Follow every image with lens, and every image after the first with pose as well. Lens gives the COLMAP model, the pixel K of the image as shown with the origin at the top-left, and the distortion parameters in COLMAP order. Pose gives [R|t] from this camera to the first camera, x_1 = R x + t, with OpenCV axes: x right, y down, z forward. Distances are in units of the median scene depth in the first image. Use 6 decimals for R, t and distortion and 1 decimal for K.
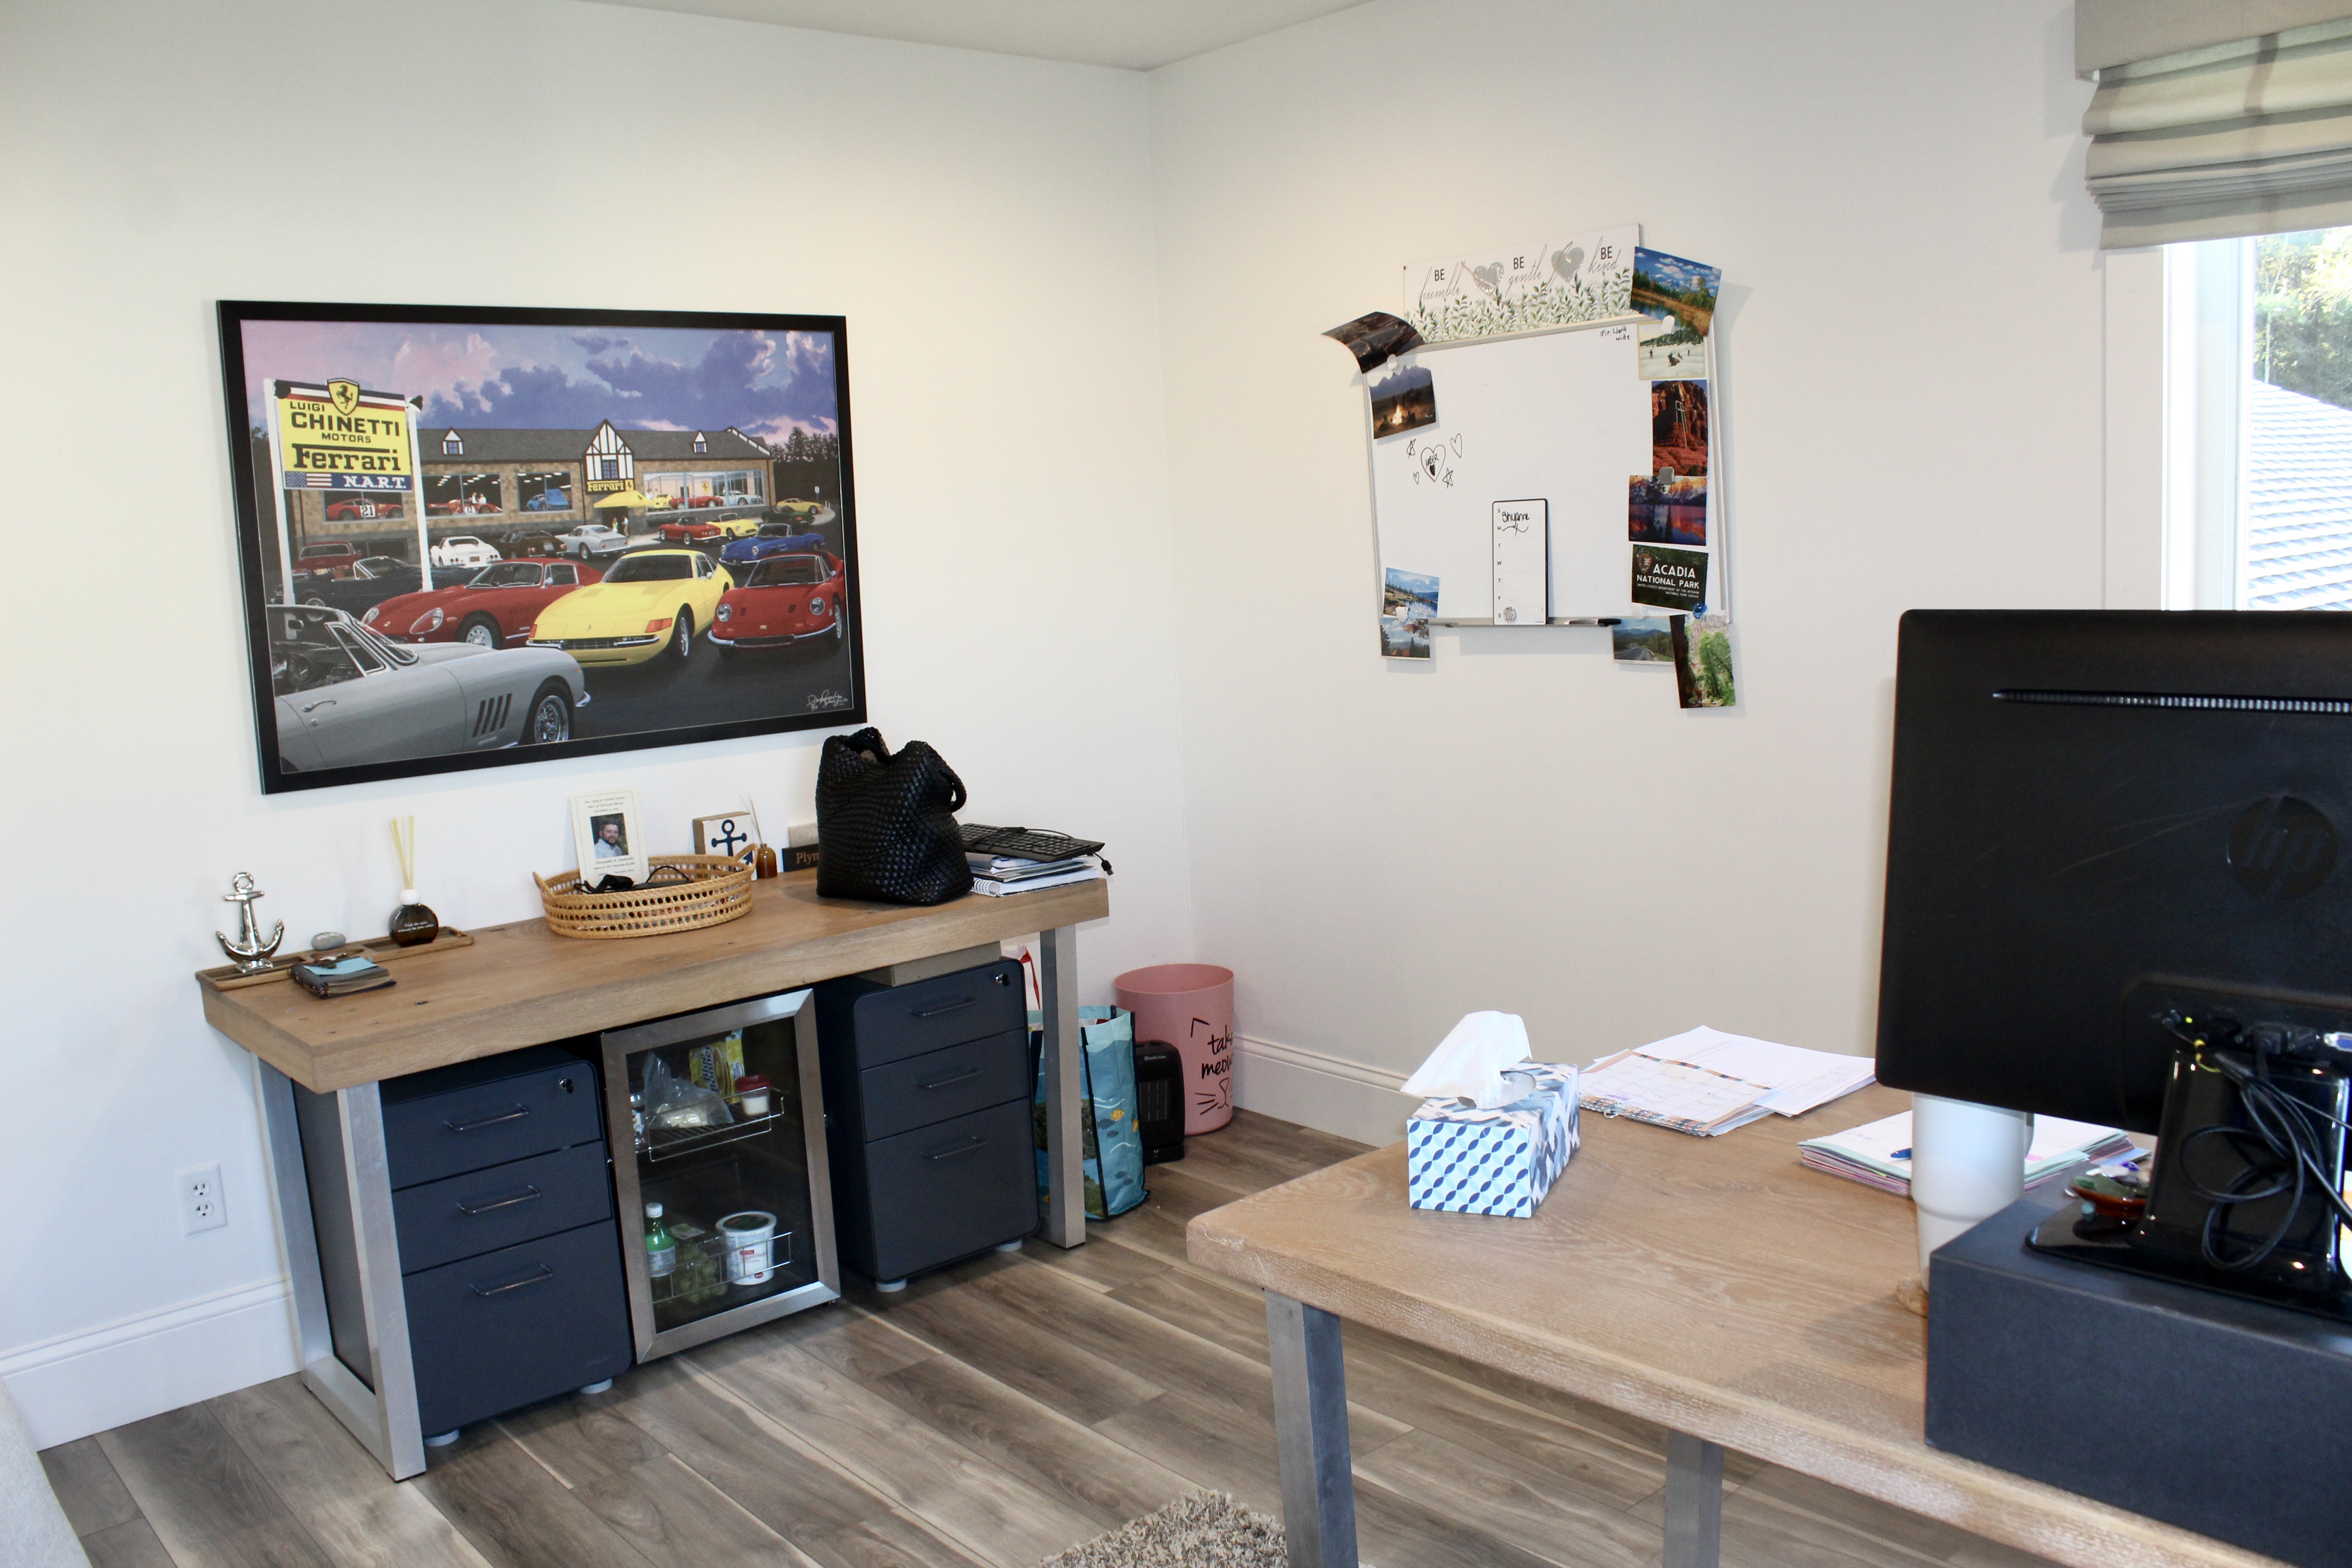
lens RADIAL K [[1959.2, 0, 1175.5], [0, 1959.2, 794.7], [0, 0, 1]] dist [-0.150057, 0.111525]
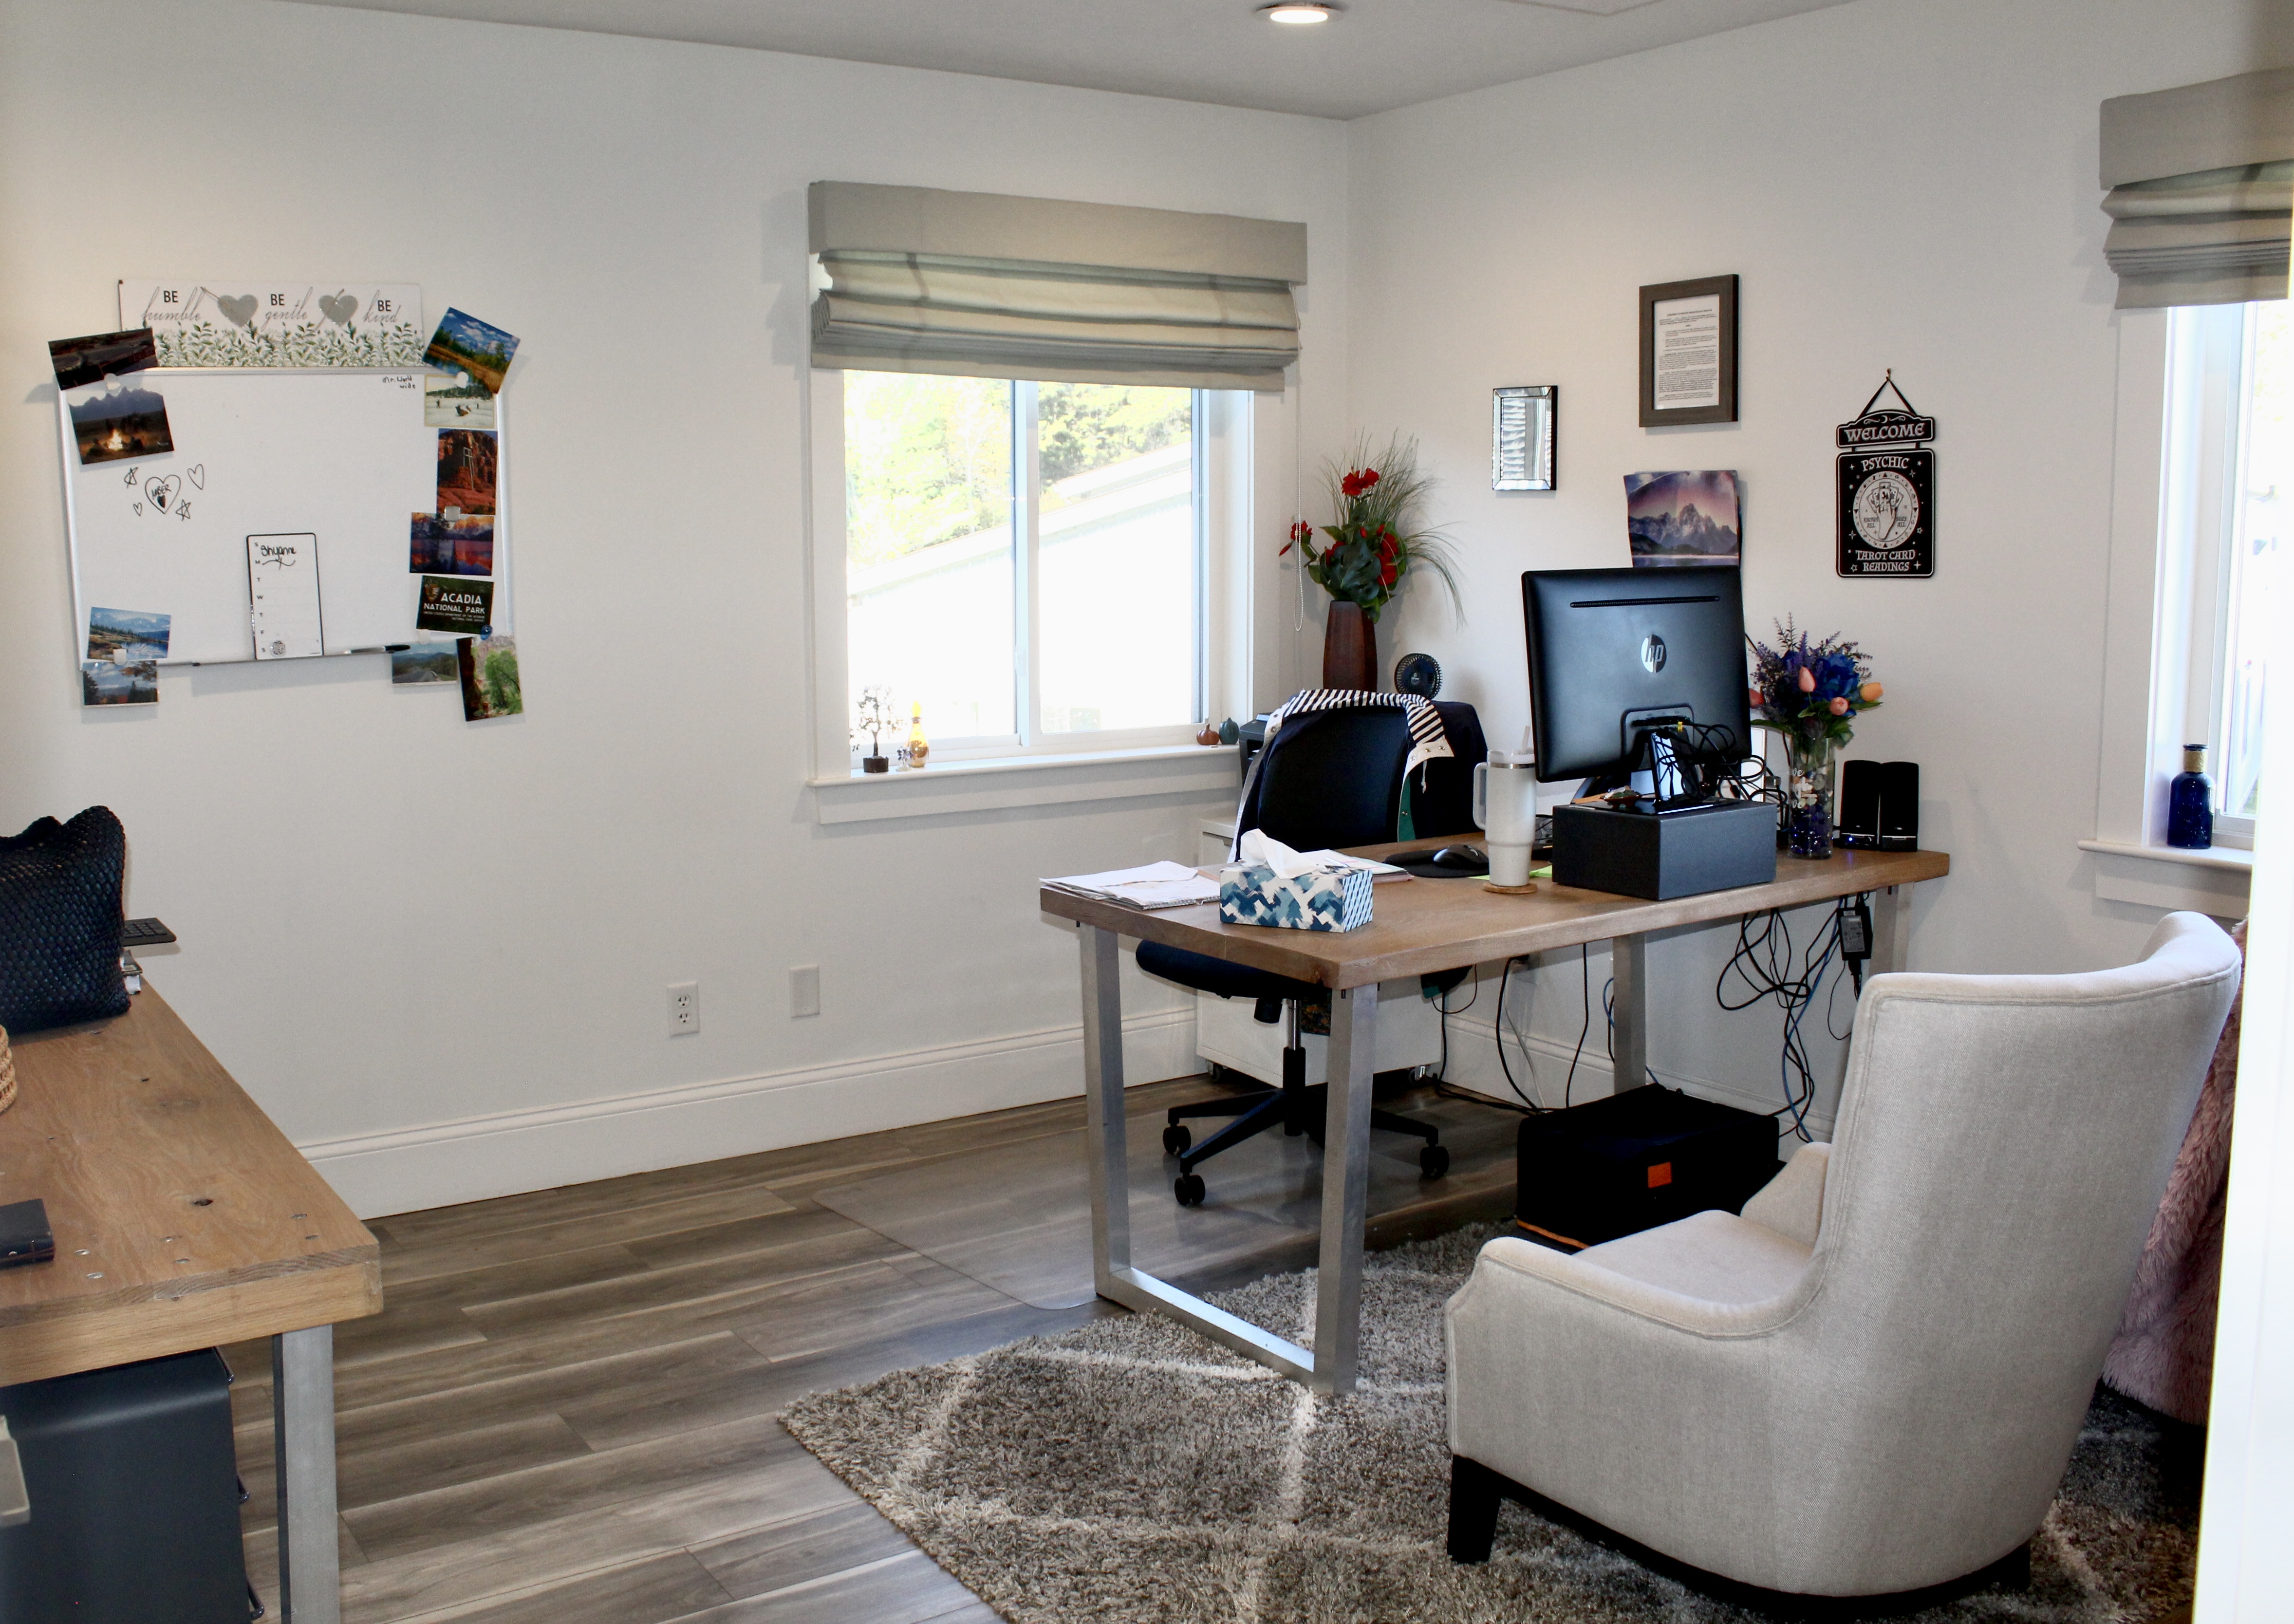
lens RADIAL K [[2092.6, 0, 1035.3], [0, 2092.6, 791.5], [0, 0, 1]] dist [-0.132215, 0.000000]
pose [[0.140017, -0.074590, 0.987336, -0.886986], [0.147363, 0.987623, 0.053713, -0.020749], [-0.979122, 0.137976, 0.149276, 0.513169]]
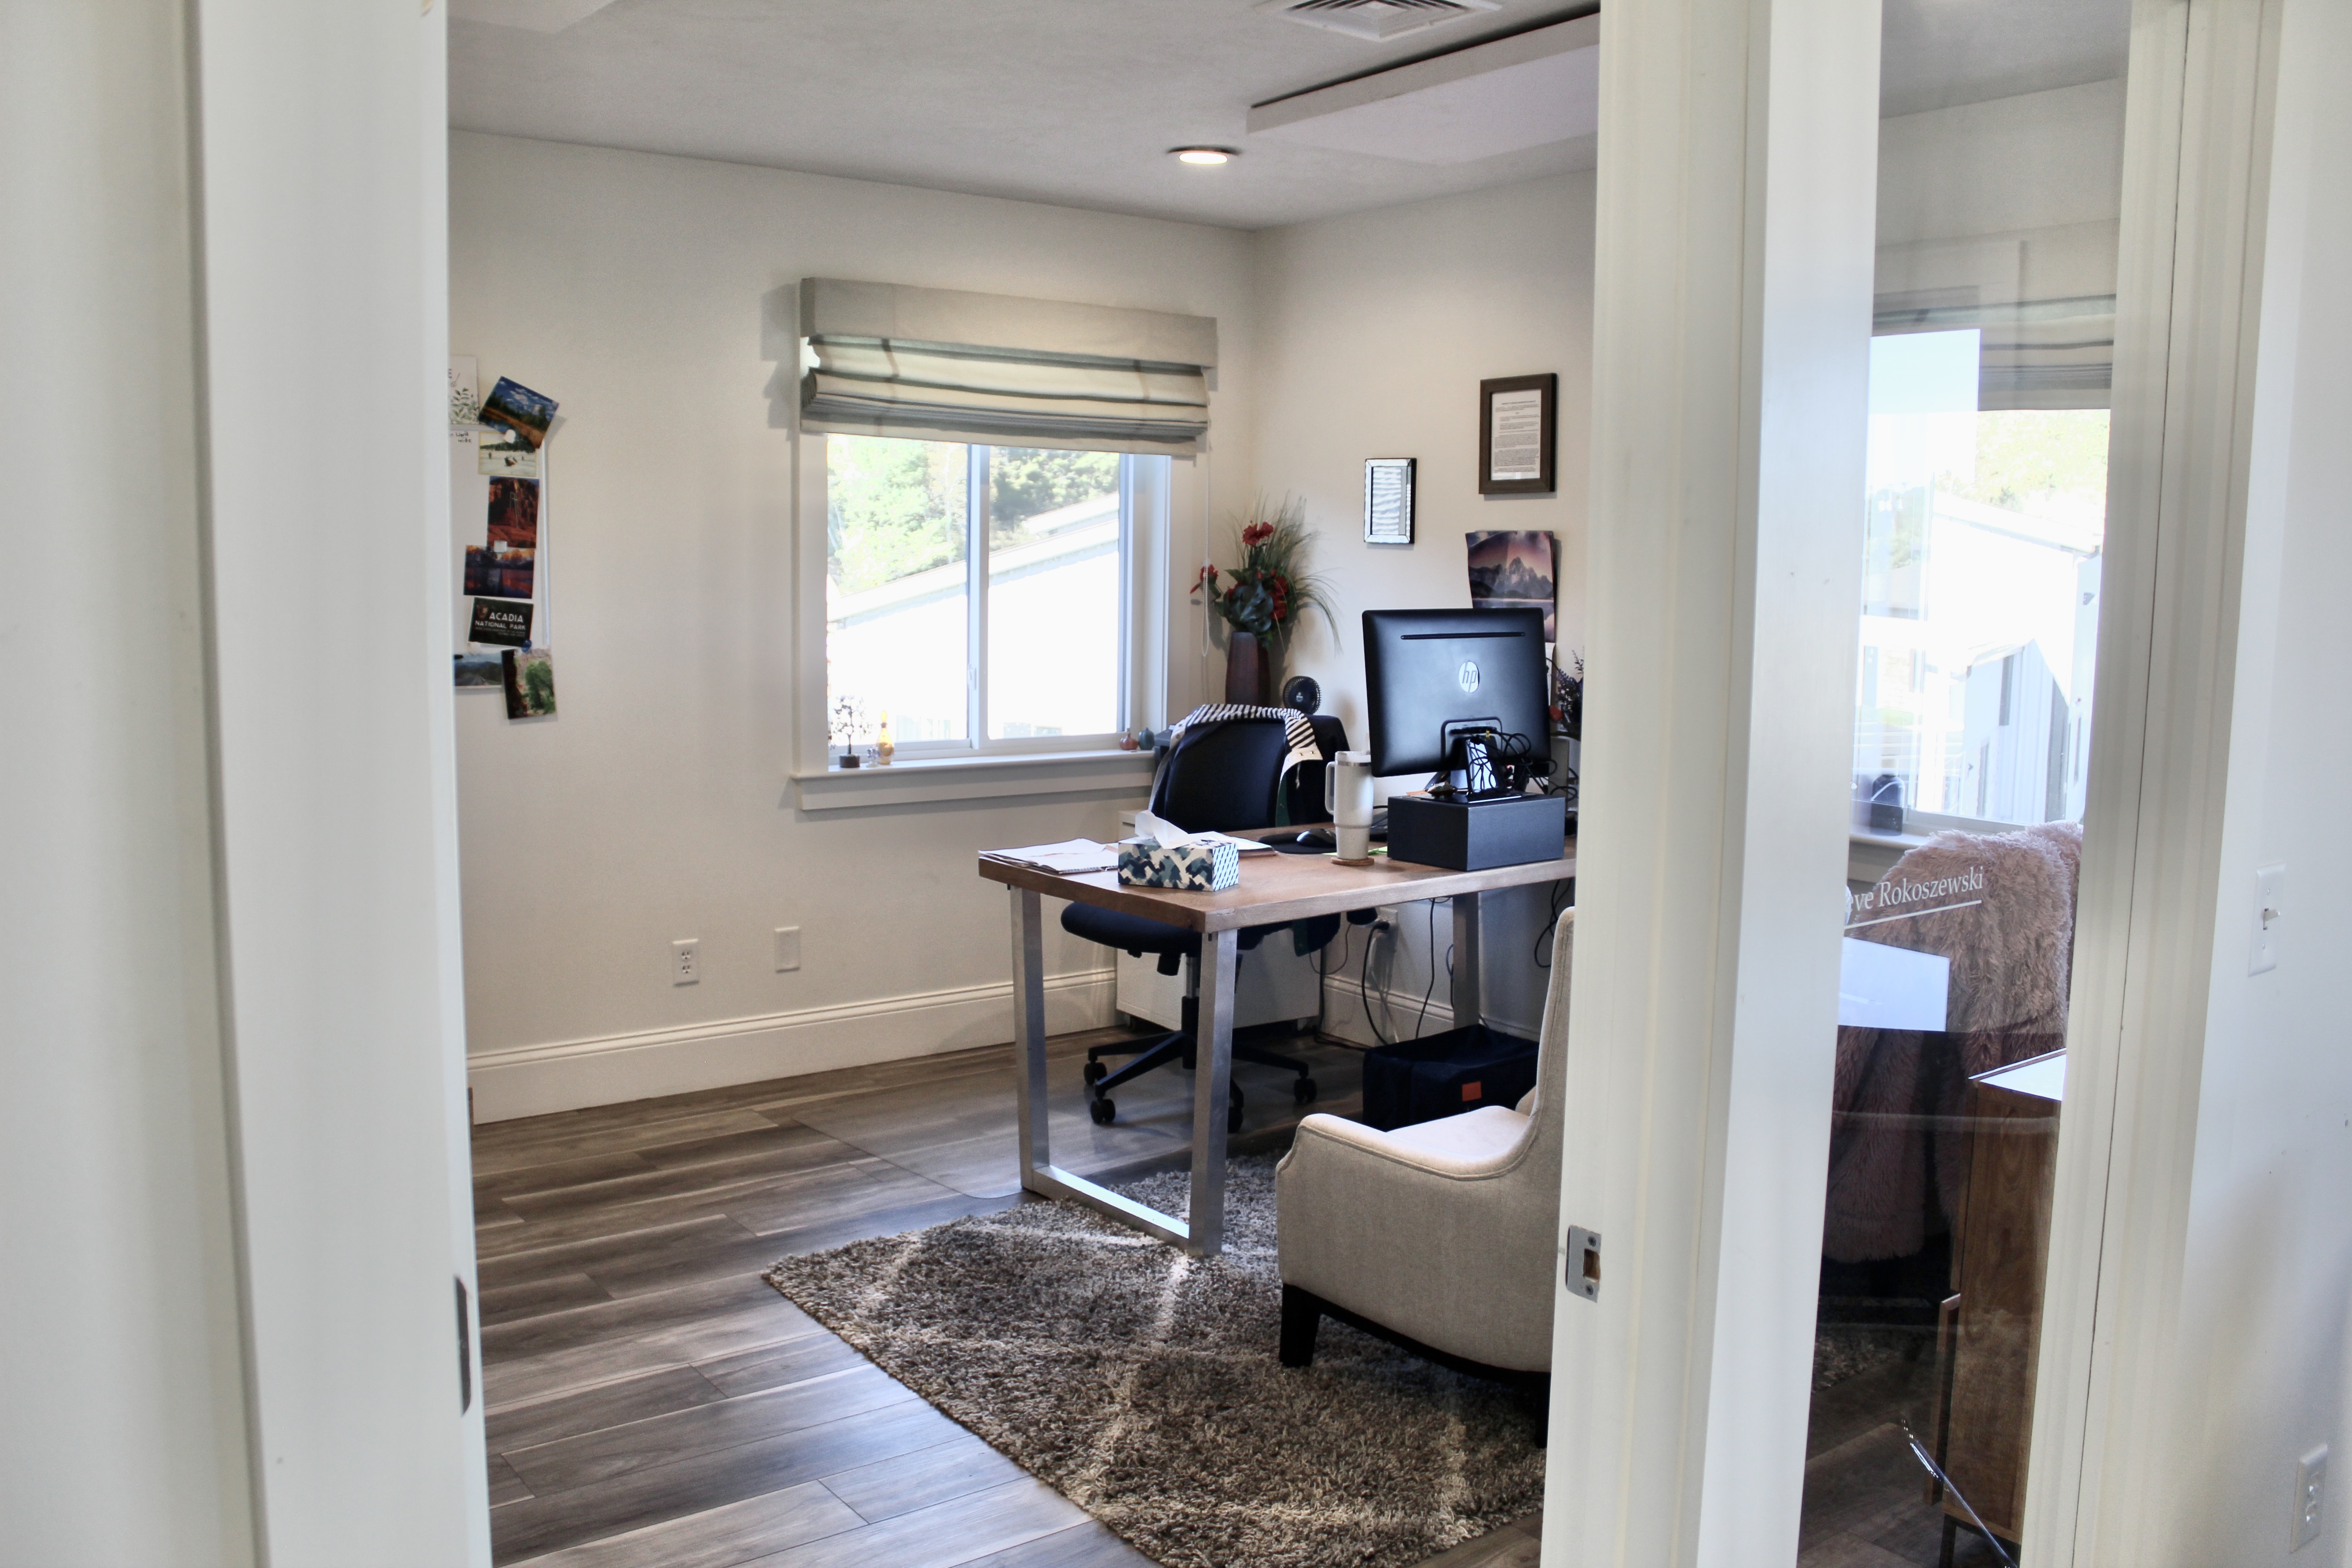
lens RADIAL K [[1959.2, 0, 1166.2], [0, 1959.2, 790.2], [0, 0, 1]] dist [-0.150057, 0.111525]
pose [[0.060474, -0.064547, 0.996081, -1.063144], [0.130842, 0.989809, 0.056197, -0.011468], [-0.989557, 0.126931, 0.068303, 0.469174]]
